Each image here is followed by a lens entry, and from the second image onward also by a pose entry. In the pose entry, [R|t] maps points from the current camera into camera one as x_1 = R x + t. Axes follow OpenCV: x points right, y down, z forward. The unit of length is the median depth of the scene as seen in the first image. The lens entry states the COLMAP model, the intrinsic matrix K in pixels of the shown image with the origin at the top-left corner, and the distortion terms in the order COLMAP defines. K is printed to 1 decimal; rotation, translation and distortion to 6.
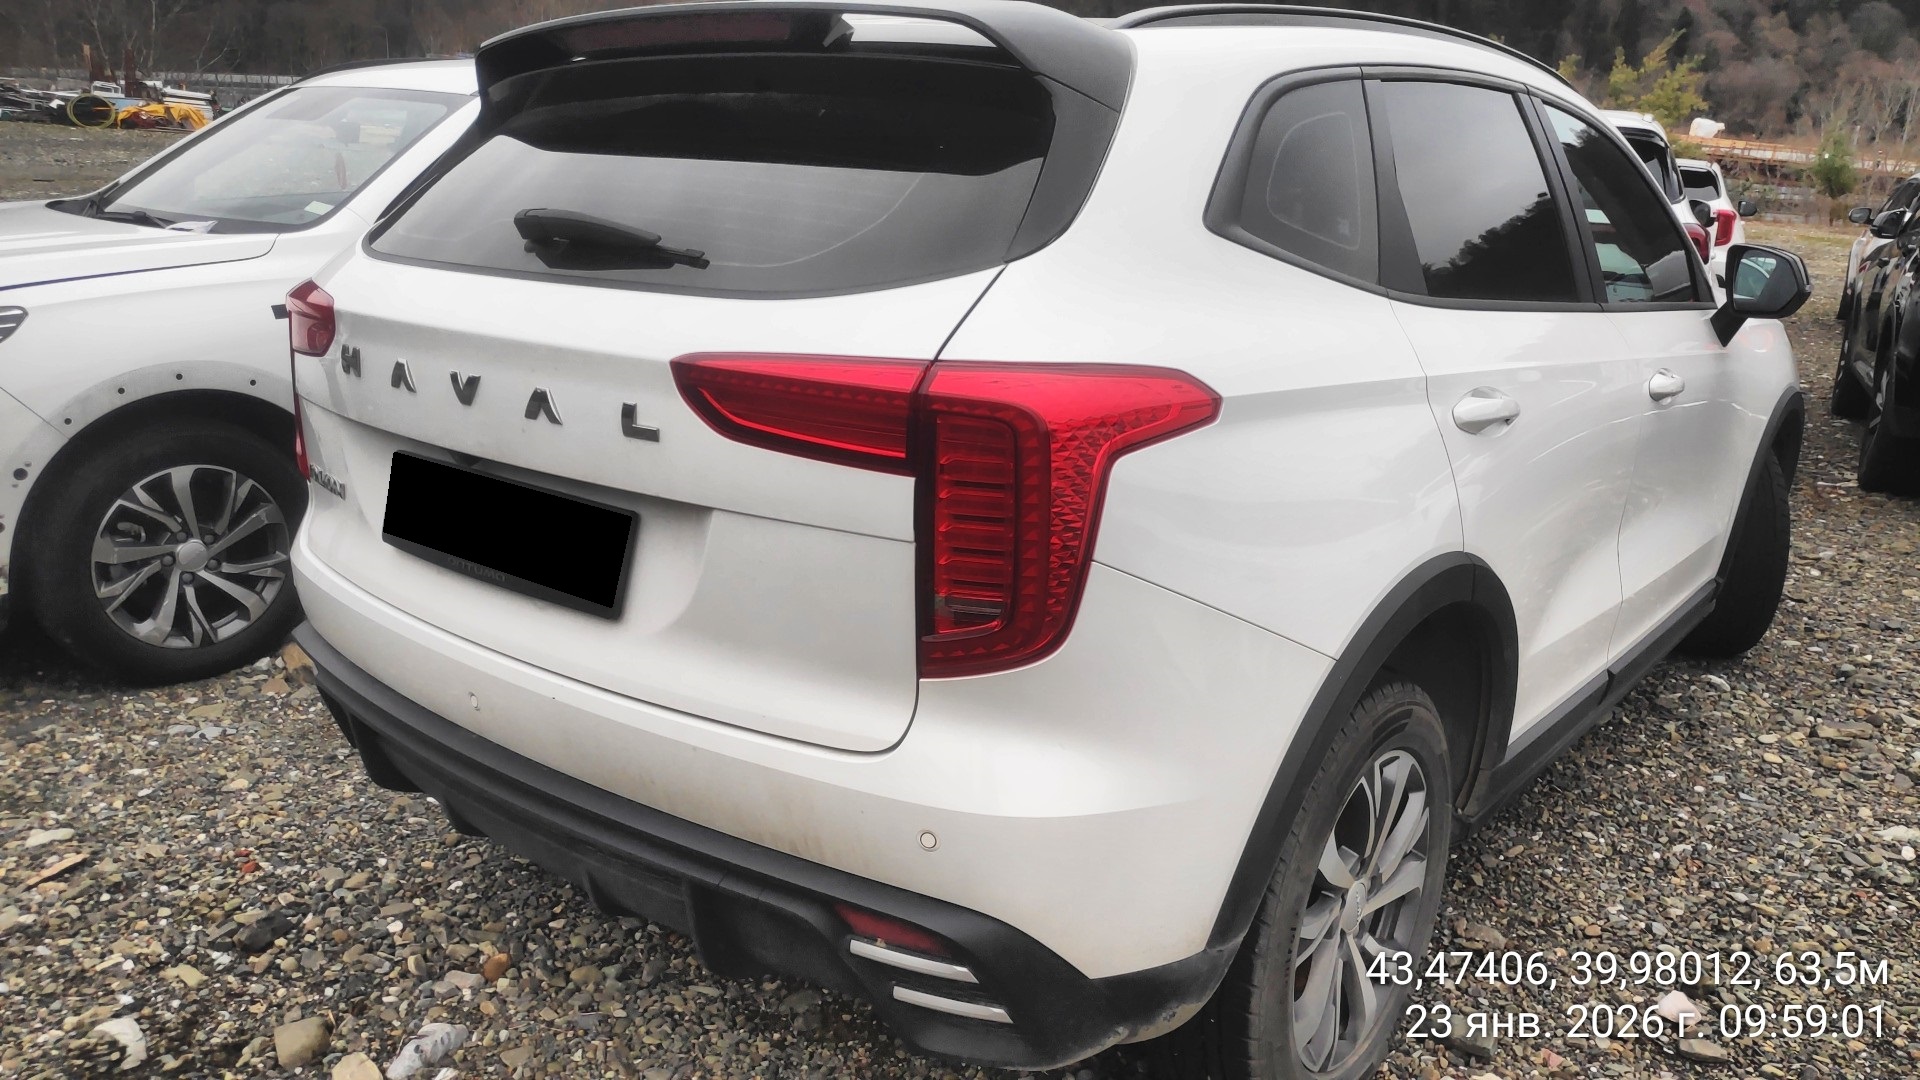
lens RADIAL K [[1435.8, 0, 960.0], [0, 1435.8, 540.0], [0, 0, 1]] dist [0.081740, -0.124500]
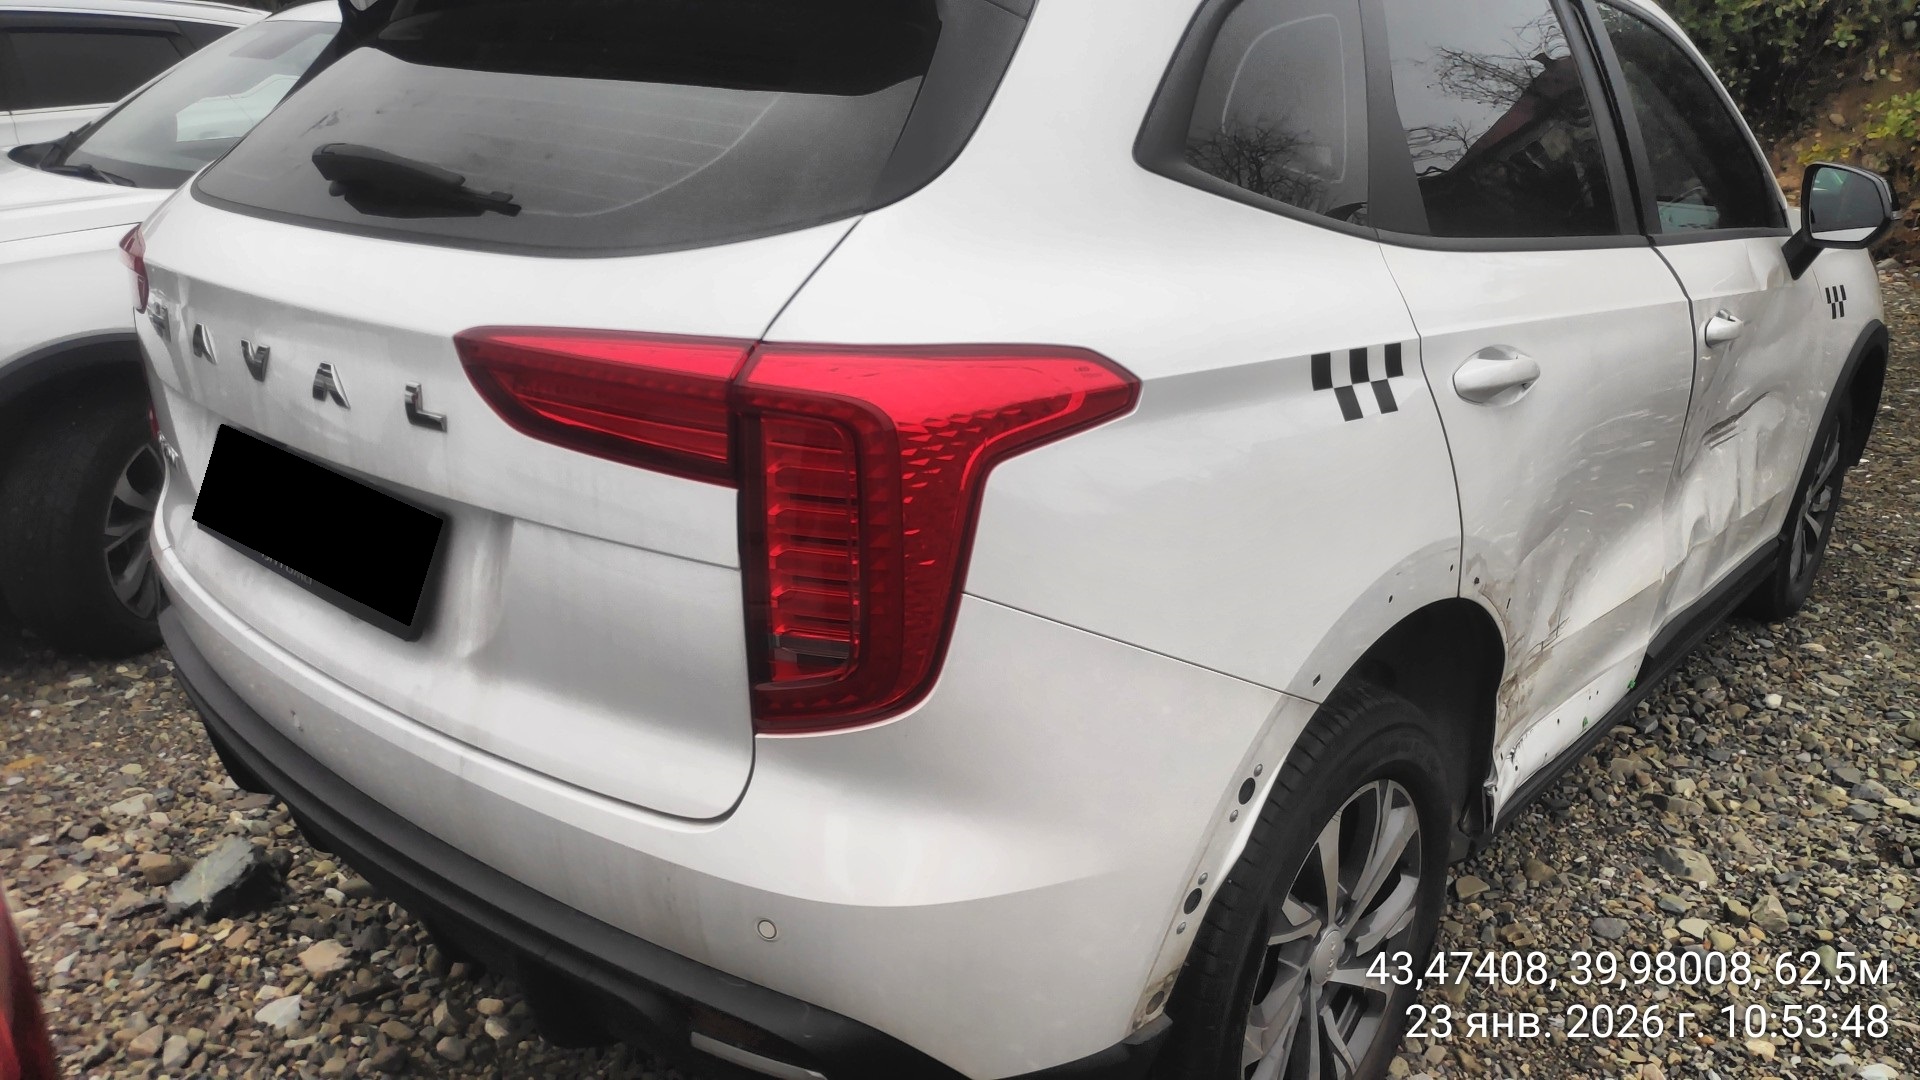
lens RADIAL K [[1435.8, 0, 960.0], [0, 1435.8, 540.0], [0, 0, 1]] dist [0.081740, -0.124500]
pose [[0.999287, 0.004760, -0.037462, 0.110295], [-0.002465, 0.998129, 0.061086, -0.058384], [0.037682, -0.060950, 0.997429, 0.189168]]
